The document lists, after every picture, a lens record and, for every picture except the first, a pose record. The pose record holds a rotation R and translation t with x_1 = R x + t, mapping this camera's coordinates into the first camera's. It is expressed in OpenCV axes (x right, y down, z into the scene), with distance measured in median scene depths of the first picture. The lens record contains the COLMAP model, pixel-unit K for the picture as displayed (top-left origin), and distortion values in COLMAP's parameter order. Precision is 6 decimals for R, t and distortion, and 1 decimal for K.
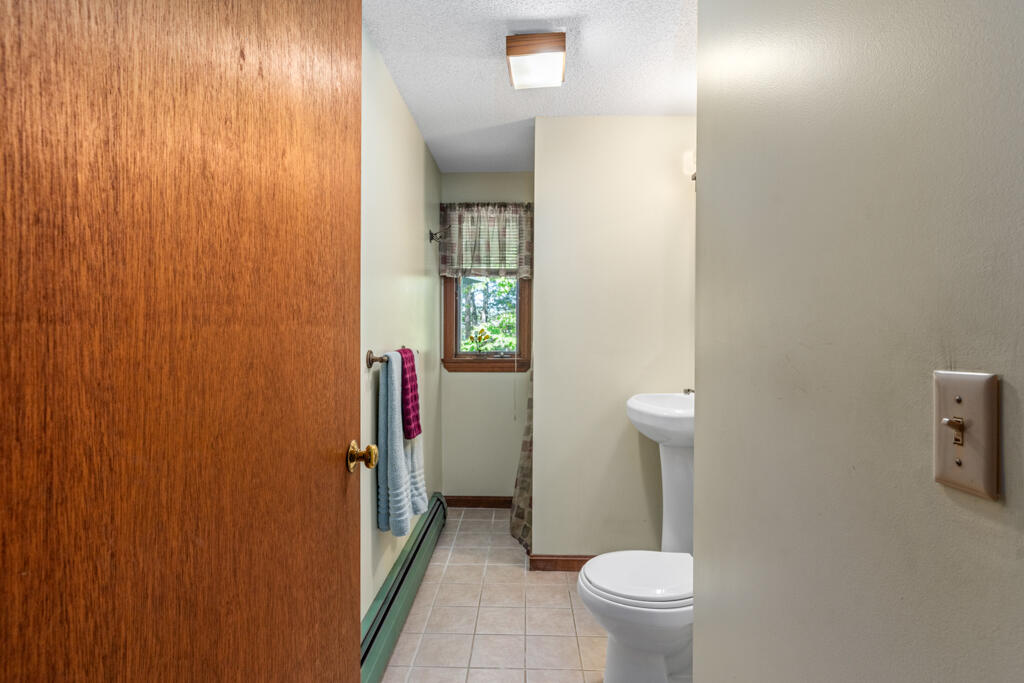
lens RADIAL K [[529.7, 0, 510.5], [0, 529.7, 339.0], [0, 0, 1]] dist [0.000218, 0.000002]
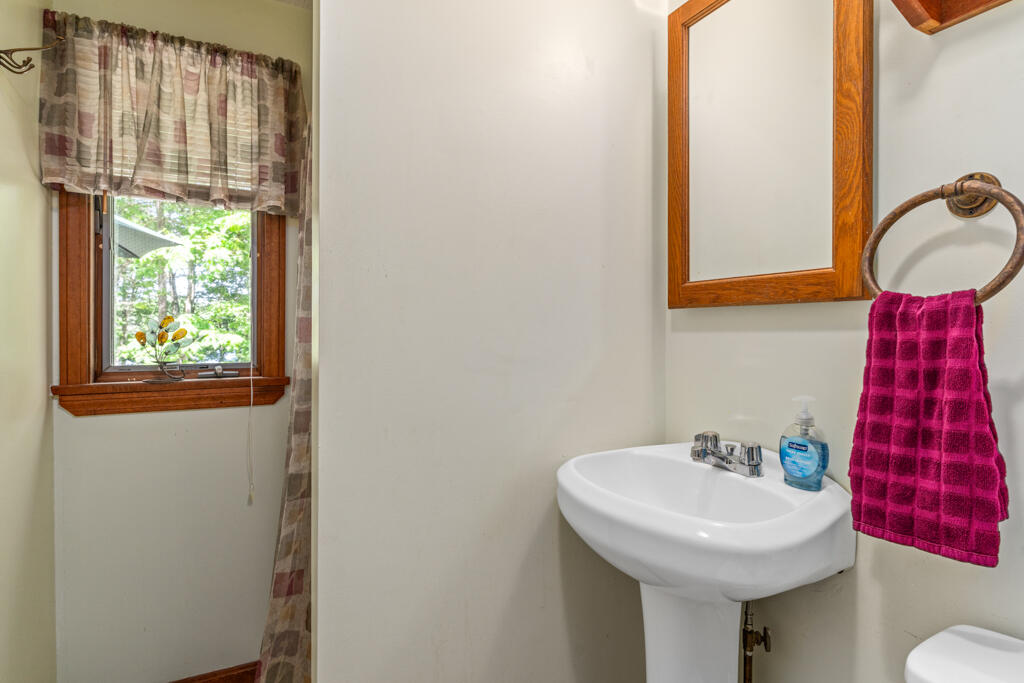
lens RADIAL K [[525.6, 0, 517.4], [0, 525.6, 333.3], [0, 0, 1]] dist [-0.002575, 0.000282]
pose [[0.874308, -0.005737, 0.485338, -0.010475], [0.006685, 0.999978, -0.000222, -0.001974], [-0.485325, 0.003438, 0.874327, 0.467083]]
